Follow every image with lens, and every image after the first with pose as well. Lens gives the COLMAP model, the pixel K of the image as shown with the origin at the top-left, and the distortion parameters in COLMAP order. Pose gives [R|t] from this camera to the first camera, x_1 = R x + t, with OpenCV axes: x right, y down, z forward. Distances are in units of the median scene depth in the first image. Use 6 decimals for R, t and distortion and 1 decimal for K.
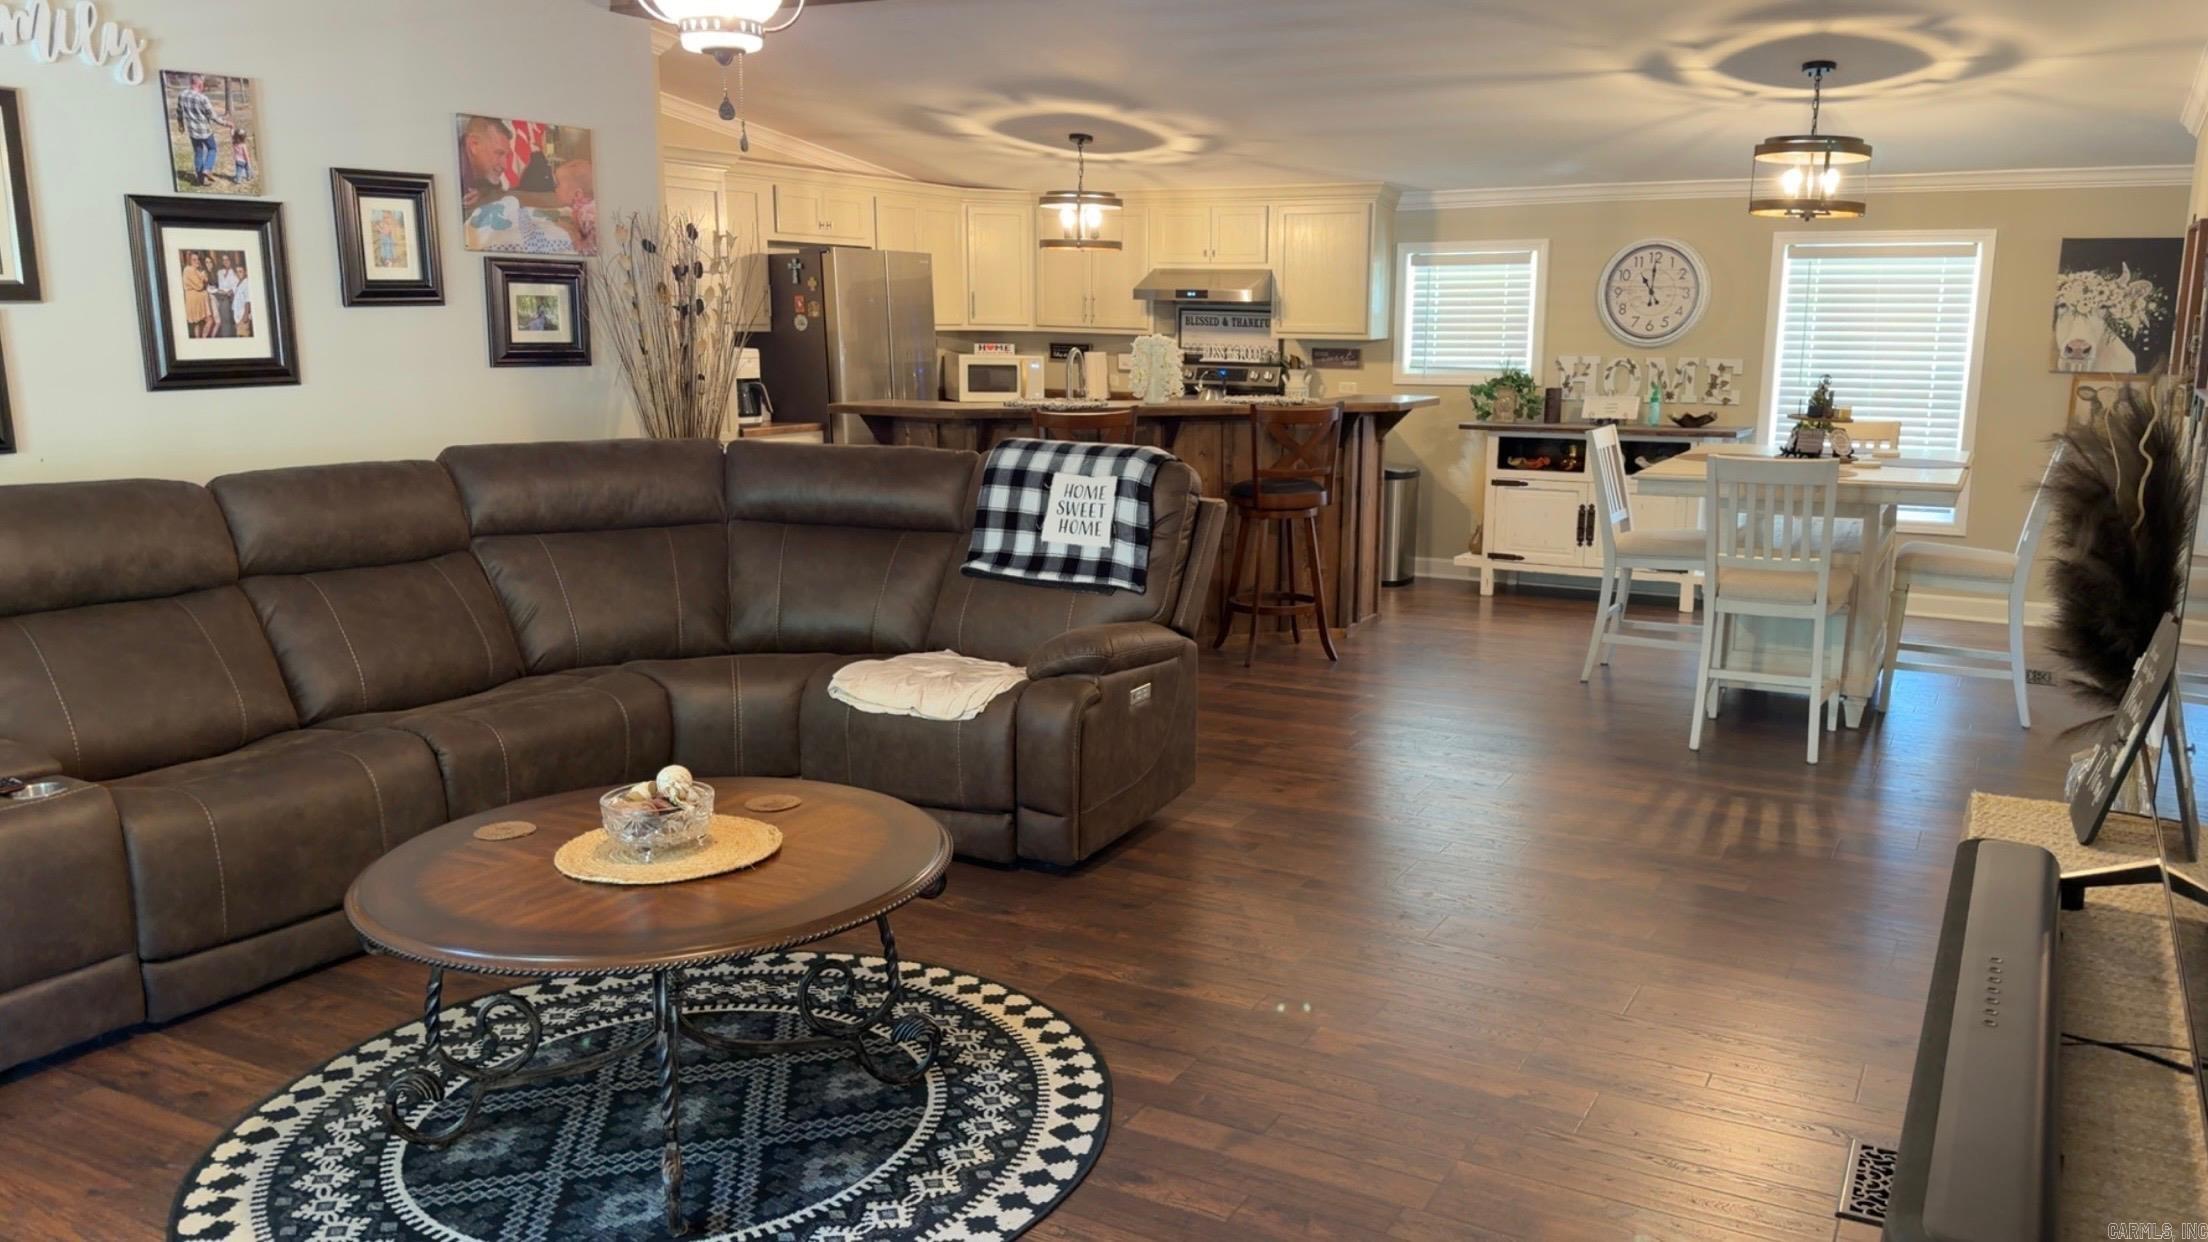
lens RADIAL K [[1624.5, 0, 1180.1], [0, 1624.5, 664.9], [0, 0, 1]] dist [0.052492, -0.076119]
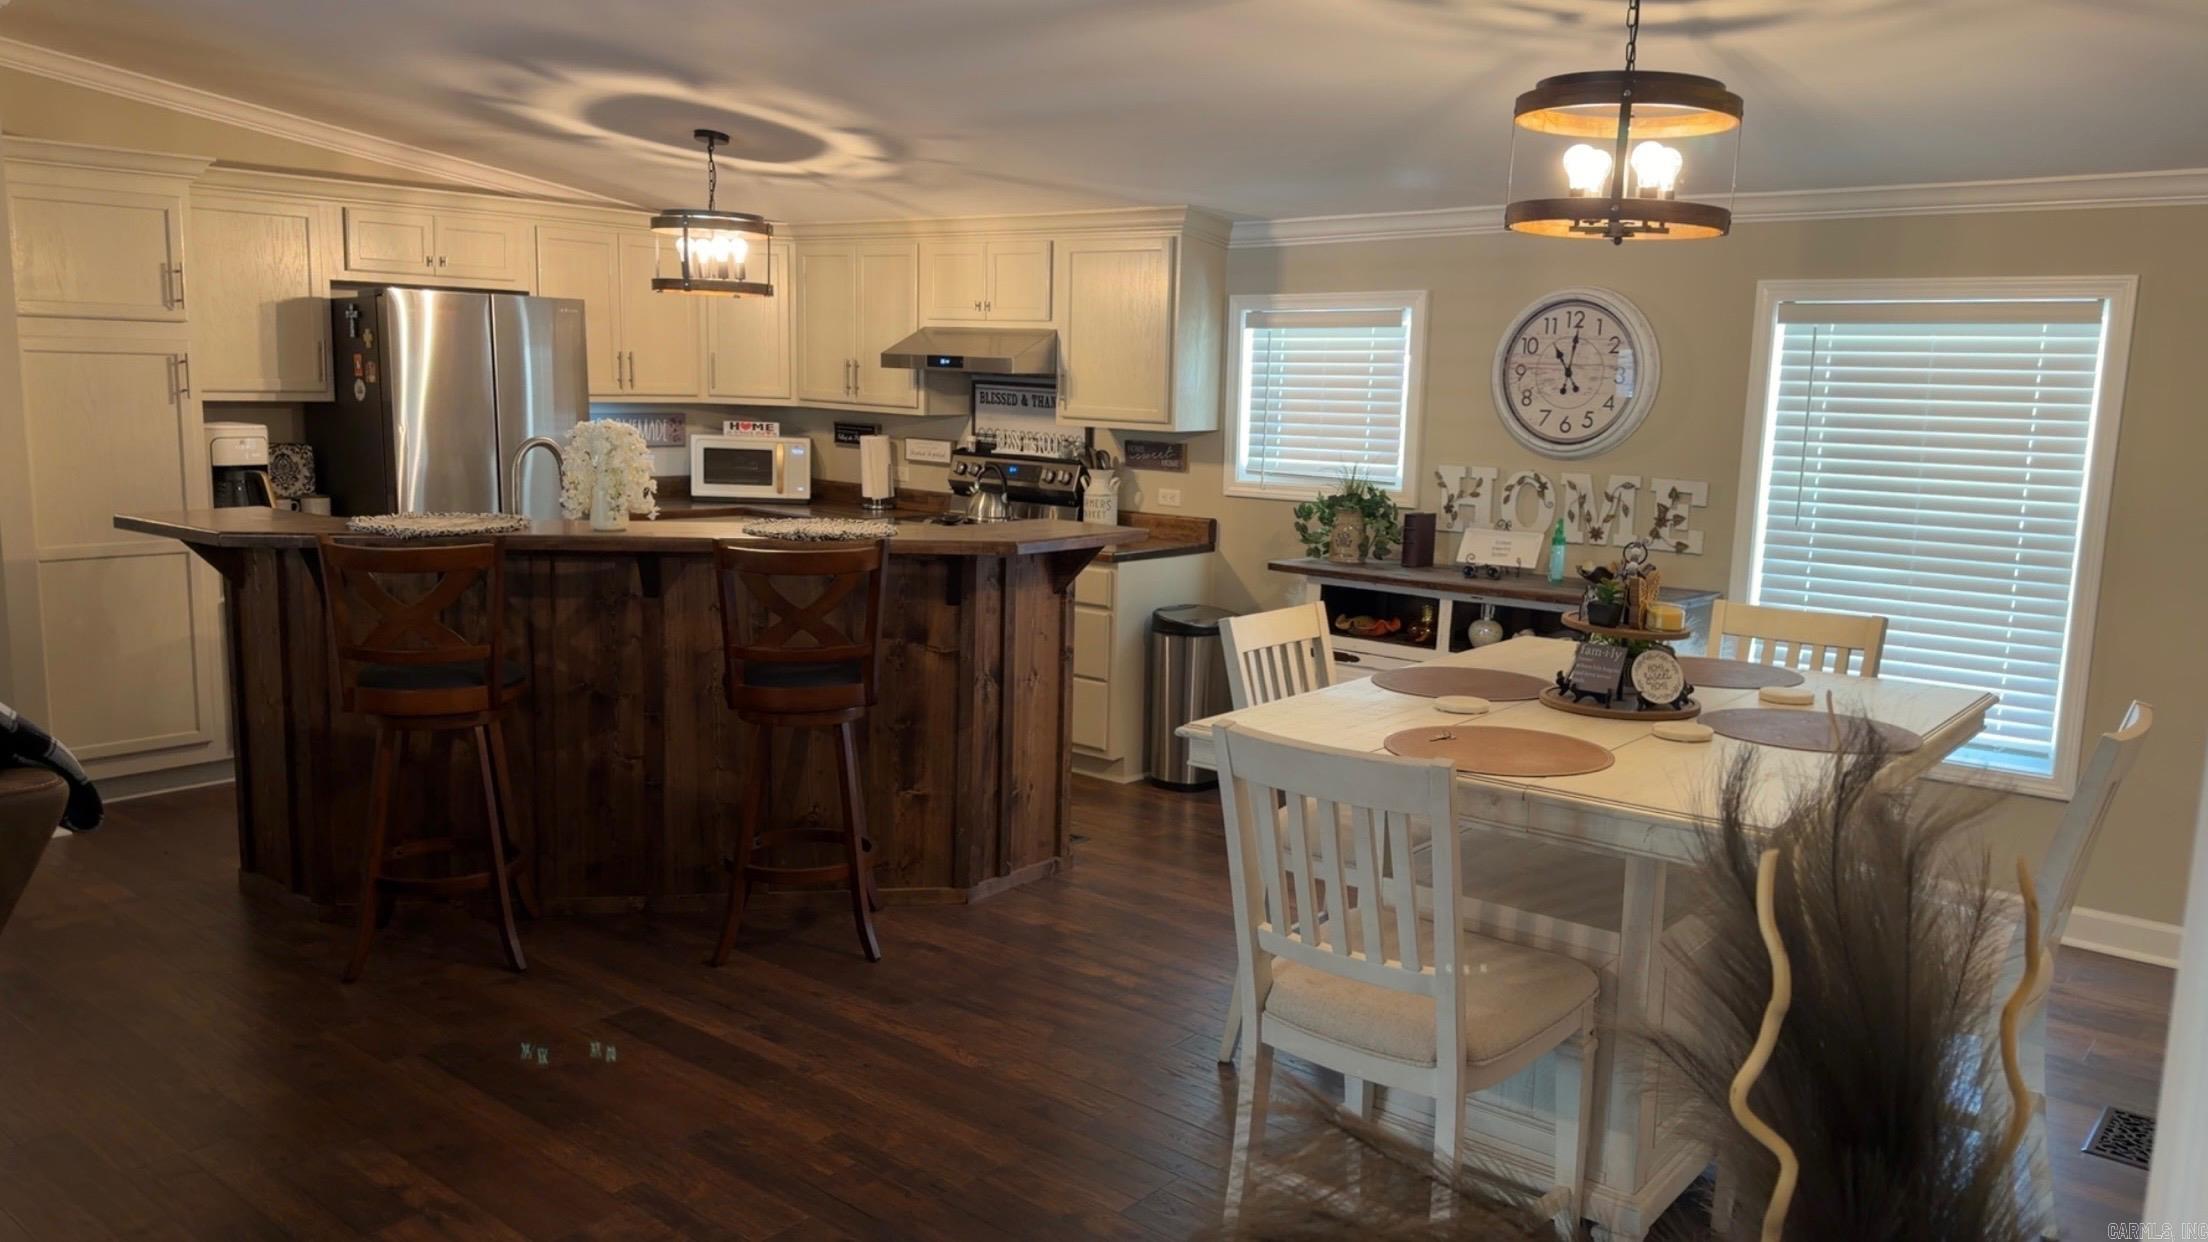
lens RADIAL K [[1624.5, 0, 1110.9], [0, 1624.5, 640.7], [0, 0, 1]] dist [0.052492, -0.076119]
pose [[0.977981, 0.053183, -0.201806, 0.248550], [-0.064063, 0.996802, -0.047767, -0.081886], [0.198620, 0.059644, 0.978260, 0.347184]]
